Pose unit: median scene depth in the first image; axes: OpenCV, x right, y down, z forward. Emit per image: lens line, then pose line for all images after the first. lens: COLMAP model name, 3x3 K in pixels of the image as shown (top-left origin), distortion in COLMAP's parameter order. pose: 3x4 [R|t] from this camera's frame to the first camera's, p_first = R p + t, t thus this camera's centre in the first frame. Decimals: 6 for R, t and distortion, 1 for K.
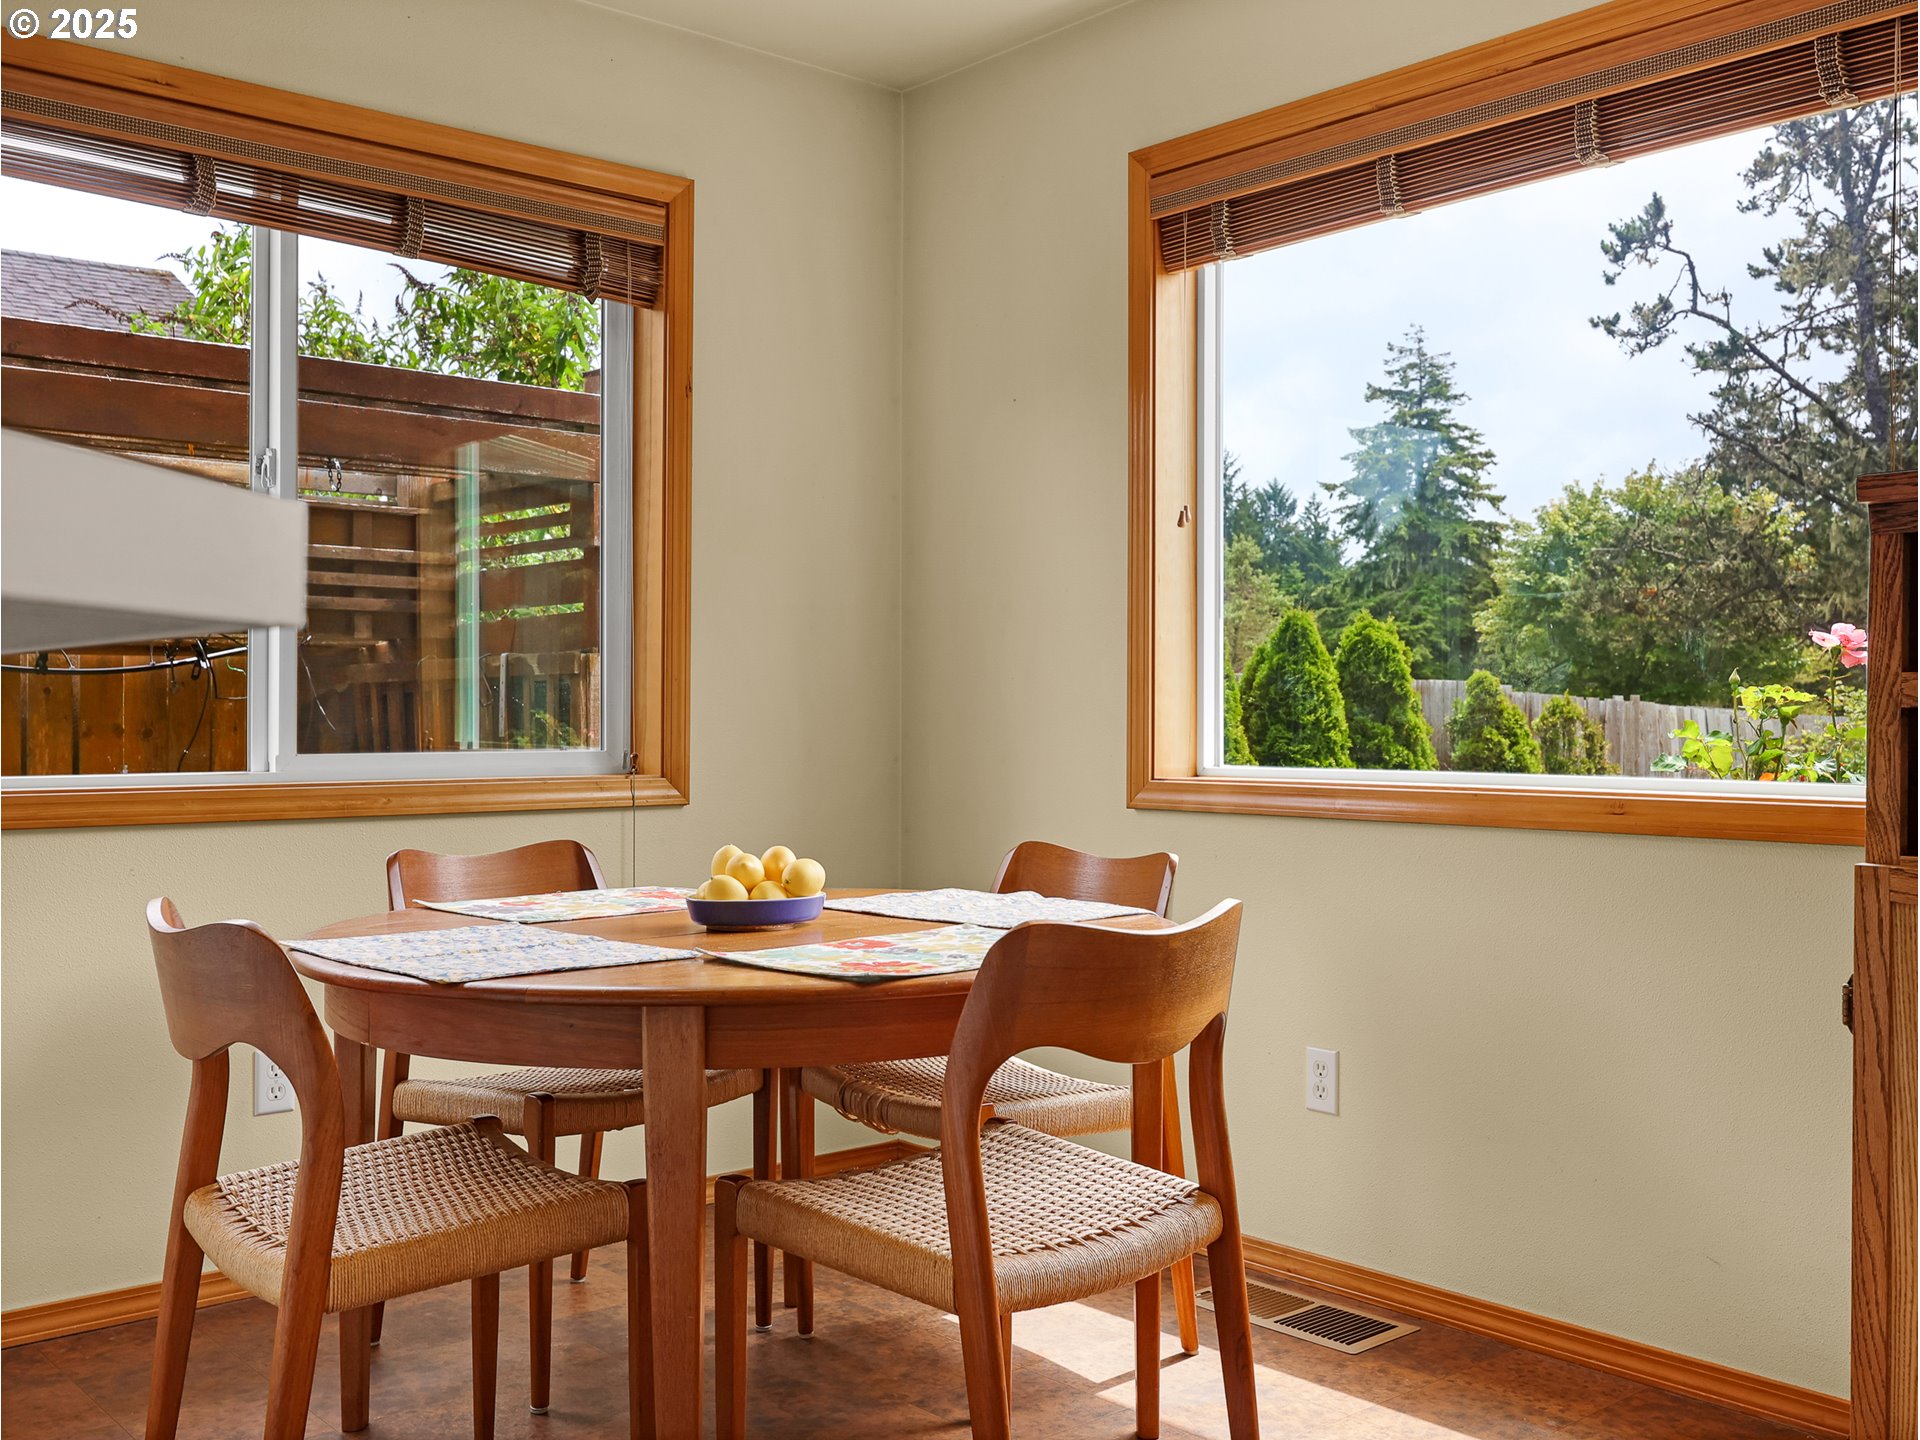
lens RADIAL K [[1854.4, 0, 960.0], [0, 1854.4, 720.0], [0, 0, 1]] dist [-0.001538, -0.001498]
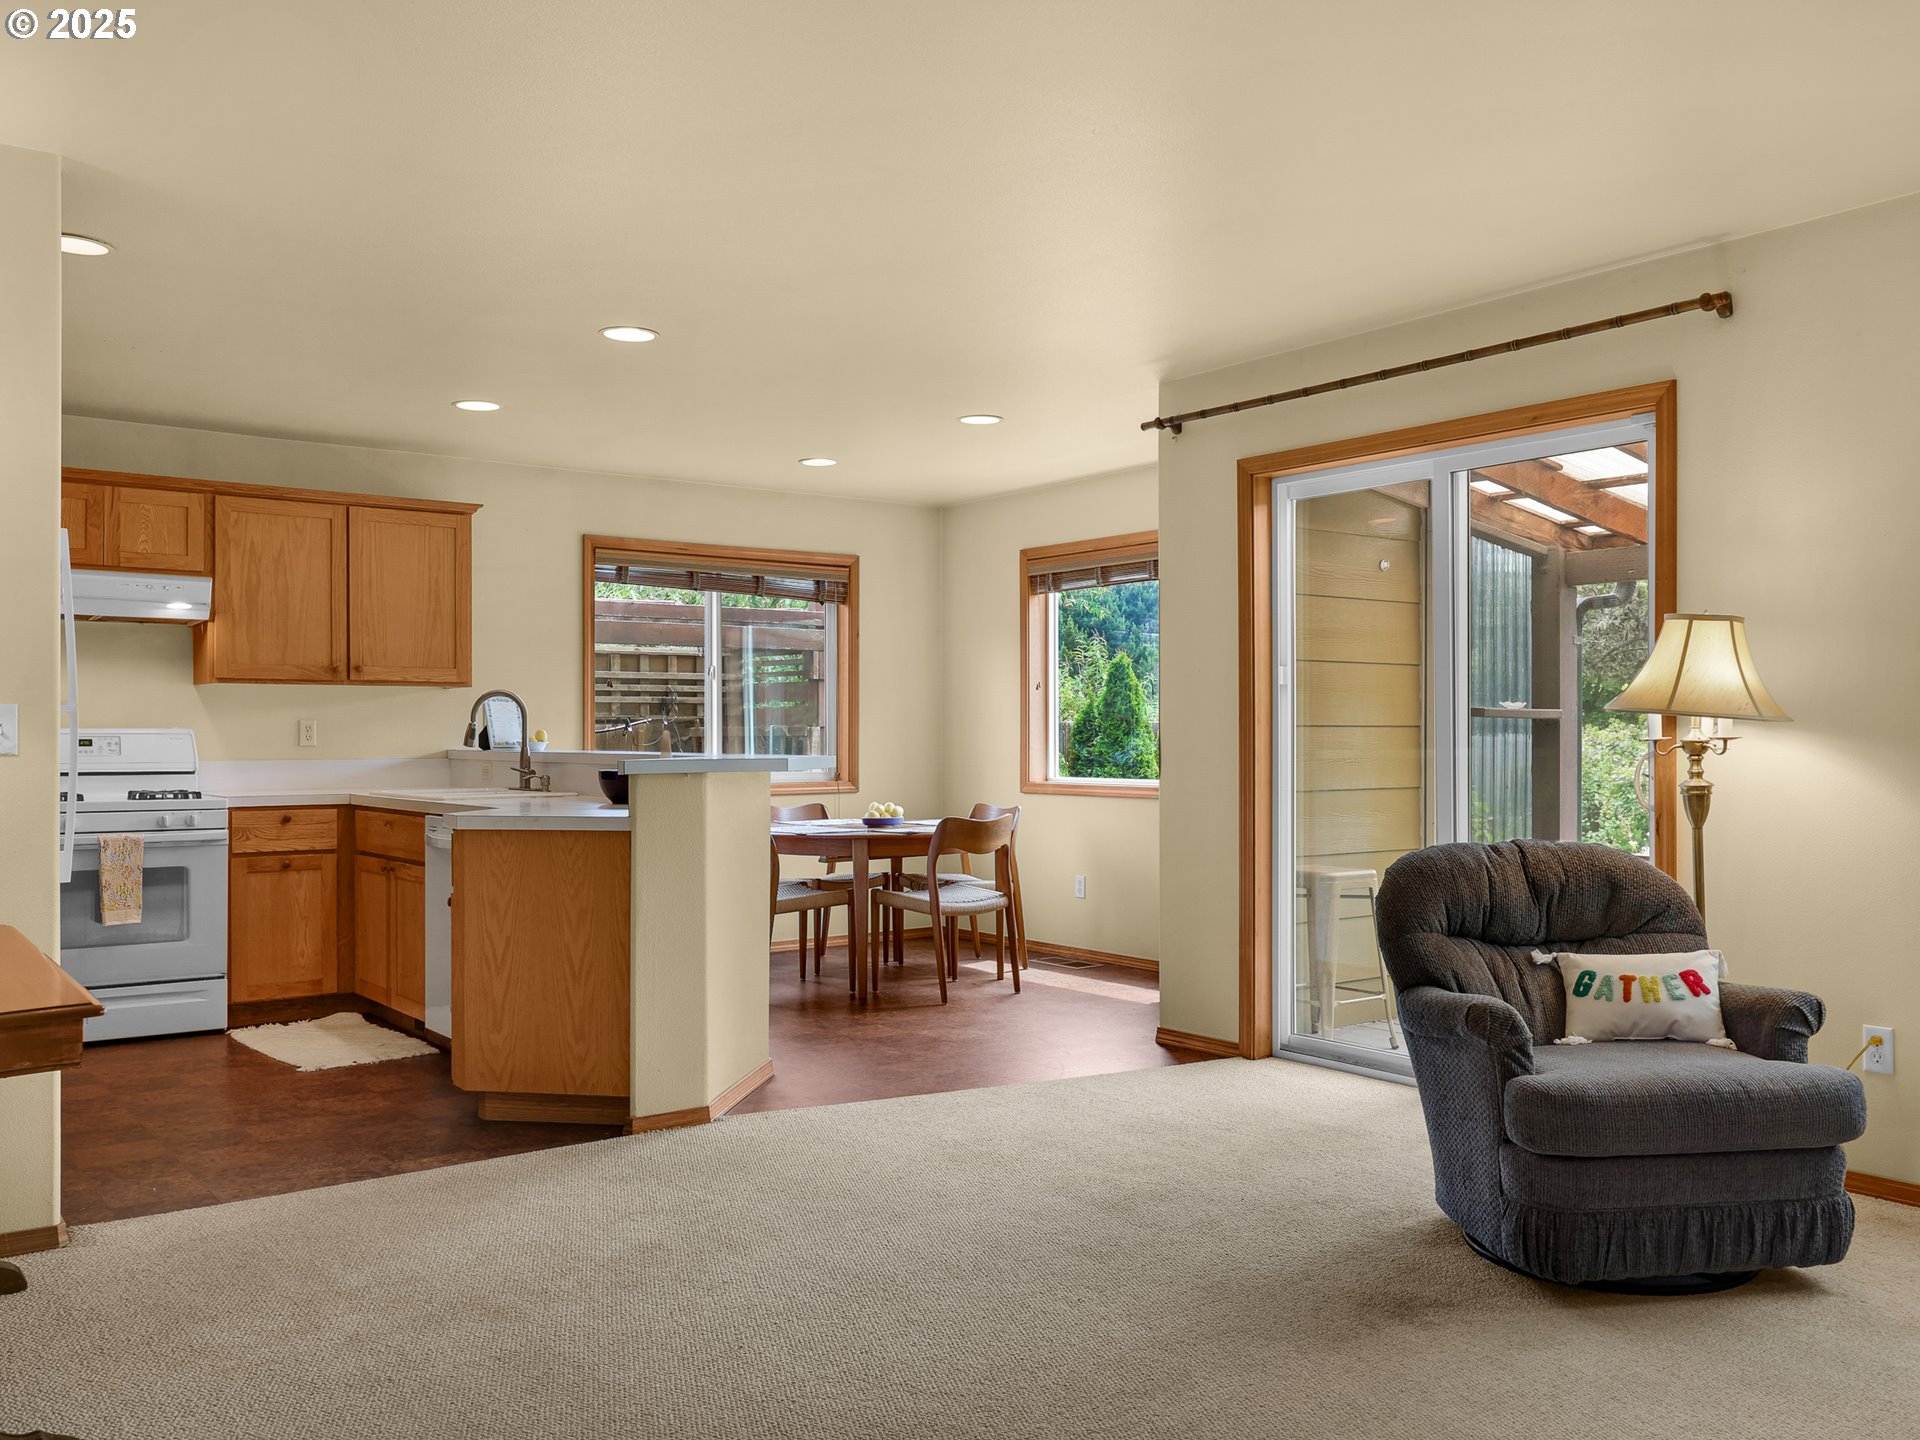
lens RADIAL K [[1609.9, 0, 960.0], [0, 1609.9, 720.0], [0, 0, 1]] dist [0.009192, 0.005597]
pose [[0.997599, -0.006059, -0.068982, 0.164866], [0.005525, 0.999953, -0.007921, -0.040002], [0.069027, 0.007521, 0.997586, -1.347209]]
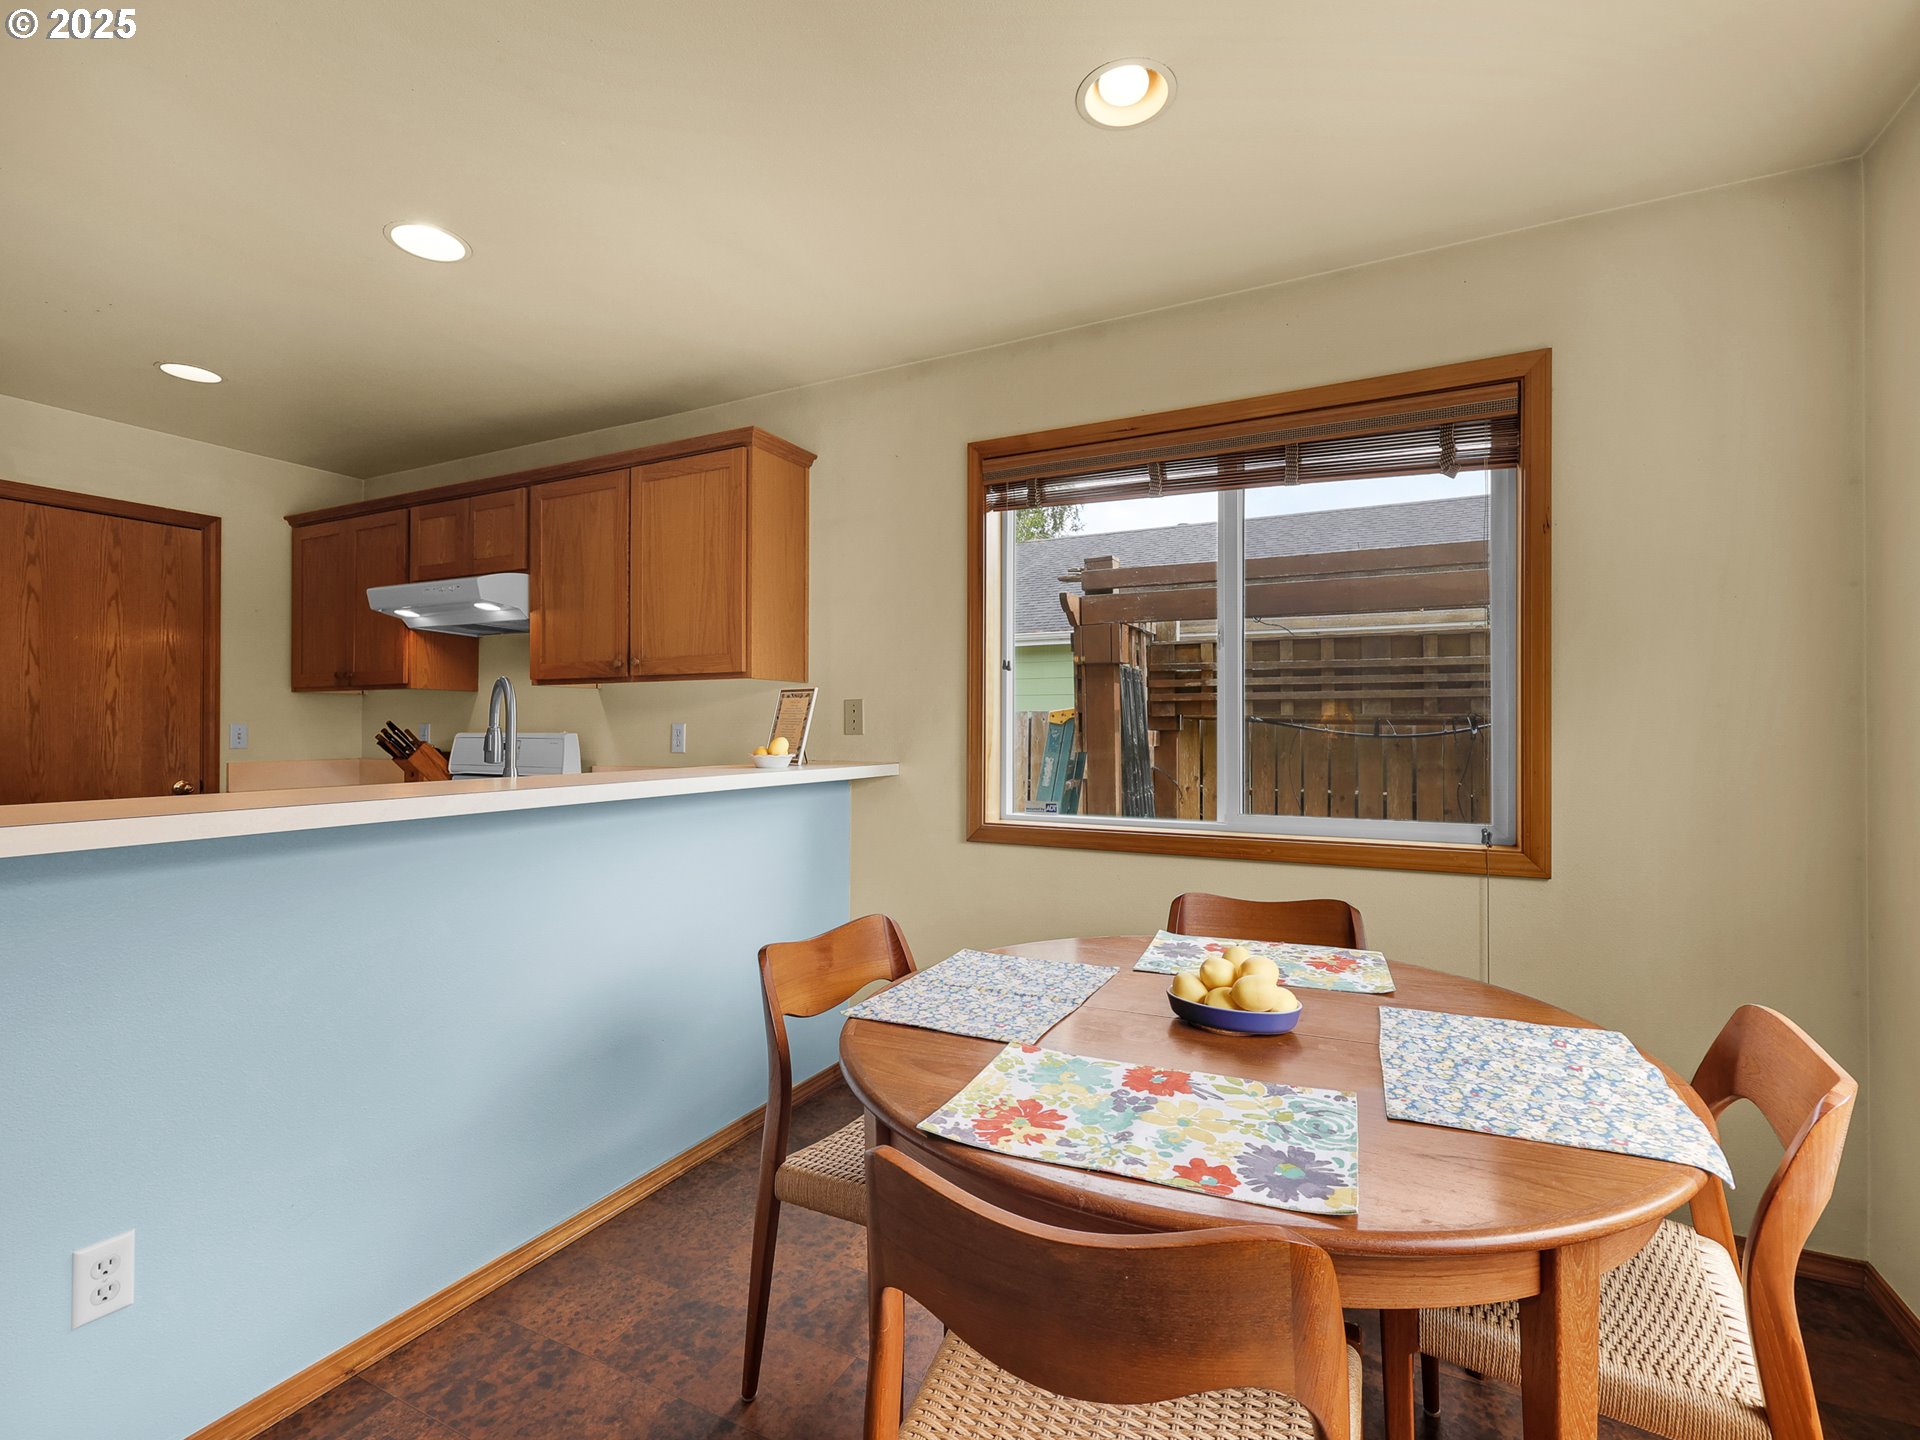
lens RADIAL K [[884.2, 0, 960.0], [0, 884.2, 720.0], [0, 0, 1]] dist [-0.001842, 0.000111]
pose [[0.382249, -0.014075, -0.923952, 0.240476], [0.002485, 0.999896, -0.014204, -0.049773], [0.924056, 0.003133, 0.382245, 0.462441]]
